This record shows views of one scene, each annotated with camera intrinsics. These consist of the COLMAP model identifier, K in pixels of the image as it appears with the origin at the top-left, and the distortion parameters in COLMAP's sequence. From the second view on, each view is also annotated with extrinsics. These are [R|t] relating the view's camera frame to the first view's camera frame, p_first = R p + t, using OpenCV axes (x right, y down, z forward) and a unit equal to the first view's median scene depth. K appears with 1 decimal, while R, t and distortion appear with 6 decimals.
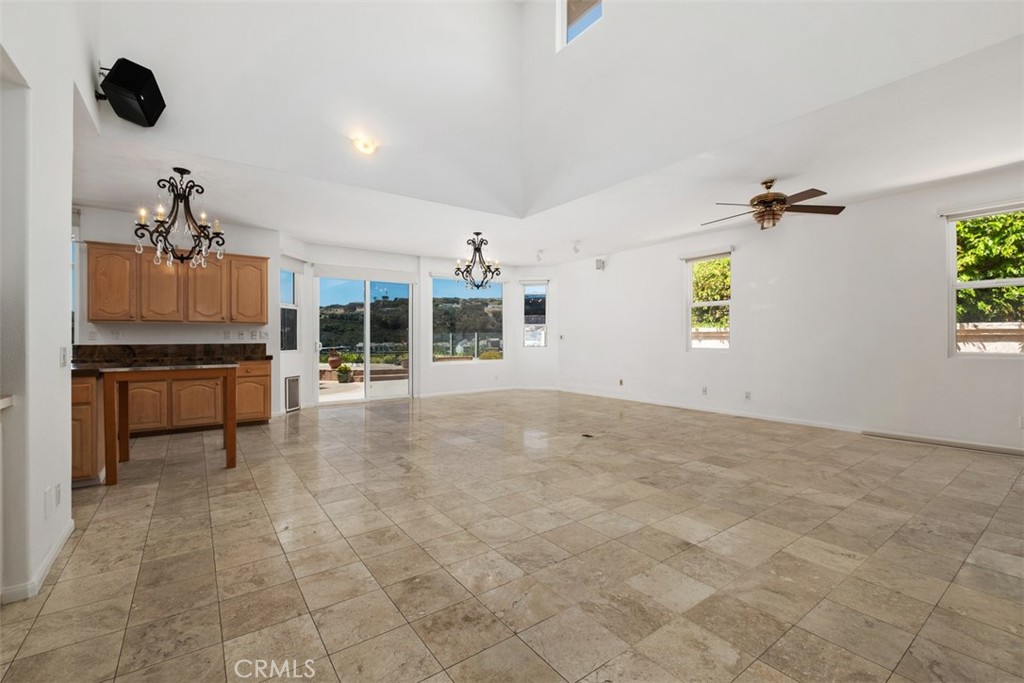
lens RADIAL K [[438.9, 0, 511.1], [0, 438.9, 338.2], [0, 0, 1]] dist [0.000182, -0.005867]
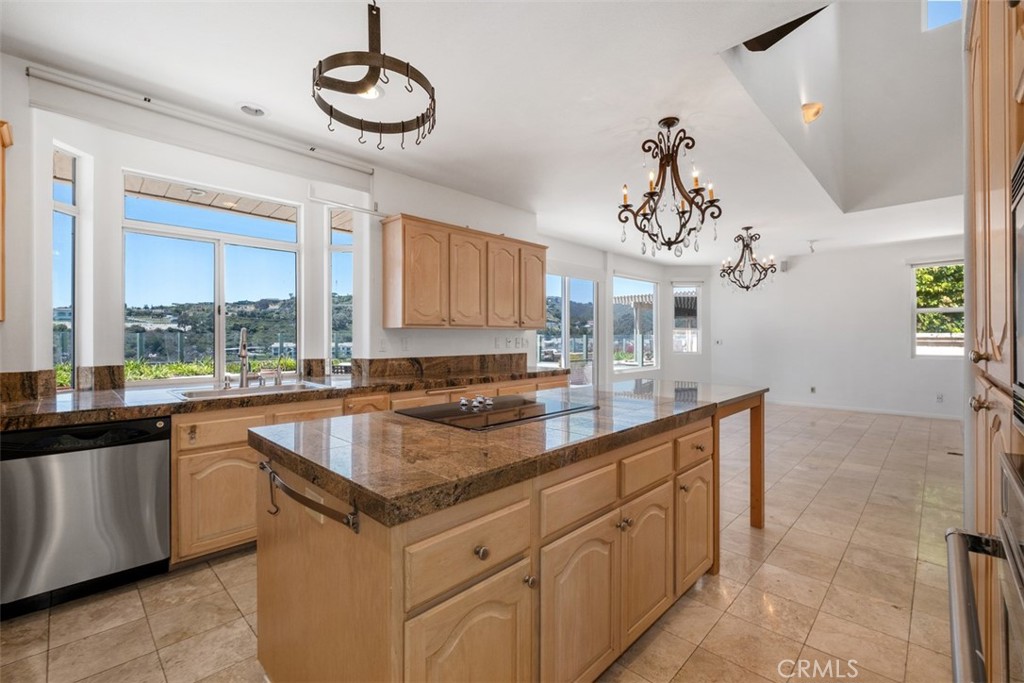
lens RADIAL K [[438.9, 0, 511.1], [0, 438.9, 338.2], [0, 0, 1]] dist [0.000182, -0.005867]
pose [[0.985947, 0.001635, 0.167053, -0.784509], [-0.001703, 0.999999, 0.000265, -0.016523], [-0.167052, -0.000546, 0.985948, 0.226544]]
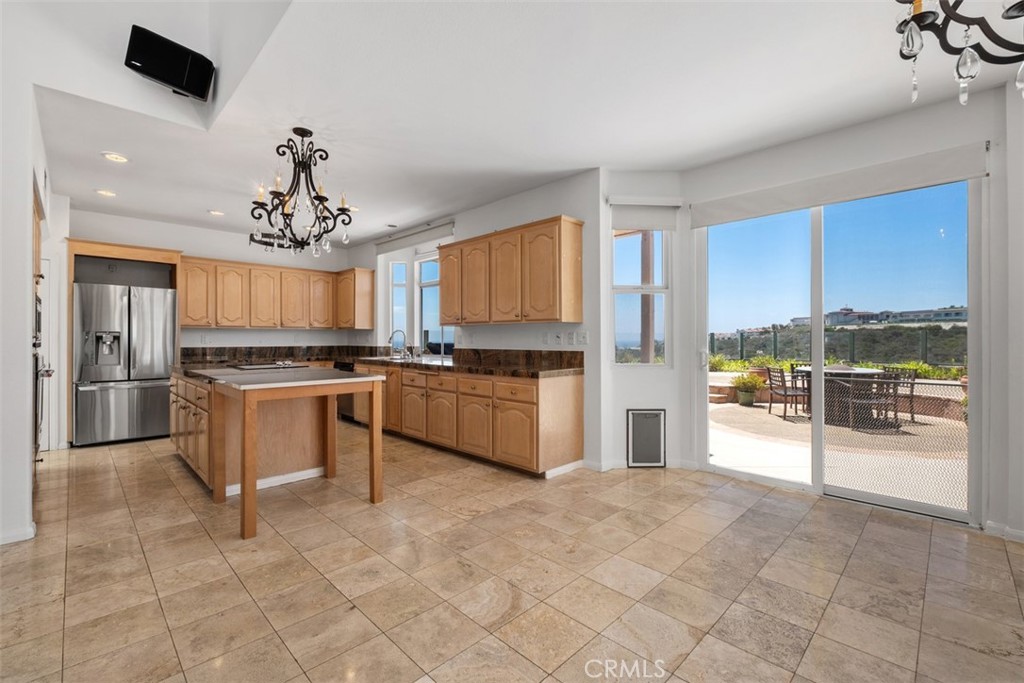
lens RADIAL K [[438.9, 0, 511.1], [0, 438.9, 338.2], [0, 0, 1]] dist [0.000182, -0.005867]
pose [[0.155010, -0.000807, -0.987913, 0.058541], [-0.001010, 0.999999, -0.000976, -0.006723], [0.987912, 0.001149, 0.155009, 0.865555]]
